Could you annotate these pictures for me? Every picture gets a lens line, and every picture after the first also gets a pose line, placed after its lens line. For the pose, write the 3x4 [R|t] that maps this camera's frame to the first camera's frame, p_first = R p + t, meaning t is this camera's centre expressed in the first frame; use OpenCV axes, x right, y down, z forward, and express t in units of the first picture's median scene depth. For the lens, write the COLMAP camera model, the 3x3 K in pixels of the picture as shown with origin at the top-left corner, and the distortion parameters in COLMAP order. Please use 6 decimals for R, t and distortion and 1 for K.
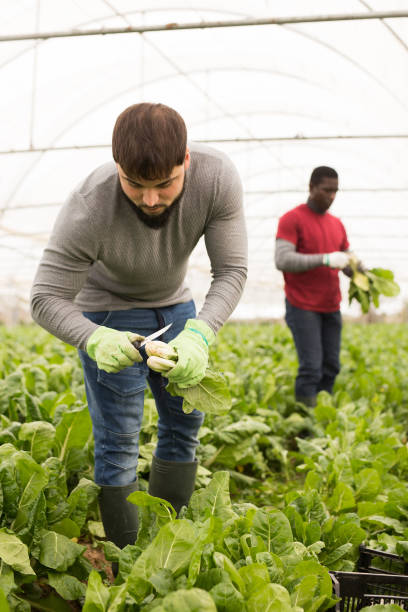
lens RADIAL K [[838.0, 0, 204.0], [0, 838.0, 306.0], [0, 0, 1]] dist [-0.022017, -0.048044]
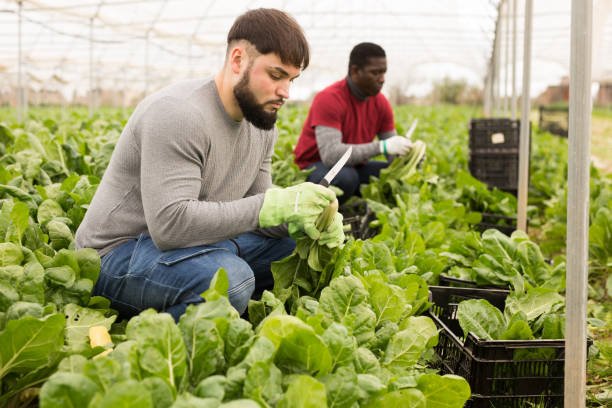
lens RADIAL K [[864.6, 0, 306.0], [0, 864.6, 204.0], [0, 0, 1]] dist [-0.018686, -0.034476]
pose [[0.996296, -0.007513, 0.085664, -0.075535], [-0.004166, 0.990789, 0.135348, 0.008637], [-0.085892, -0.135204, 0.987088, -0.146475]]
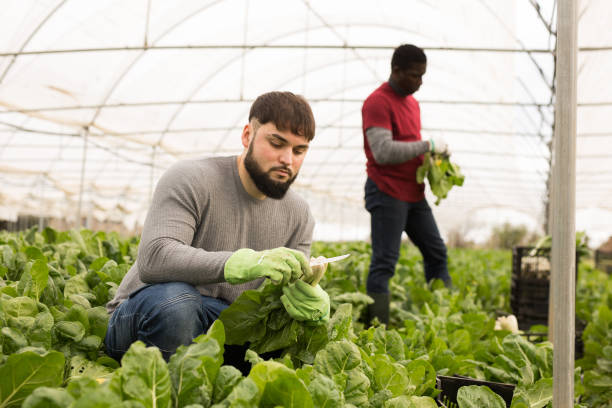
lens RADIAL K [[864.6, 0, 306.0], [0, 864.6, 204.0], [0, 0, 1]] dist [-0.018686, -0.034476]
pose [[0.998905, 0.042599, 0.019356, -0.043460], [-0.042199, 0.998896, -0.020630, 0.049952], [-0.020214, 0.019790, 0.999600, -0.174685]]
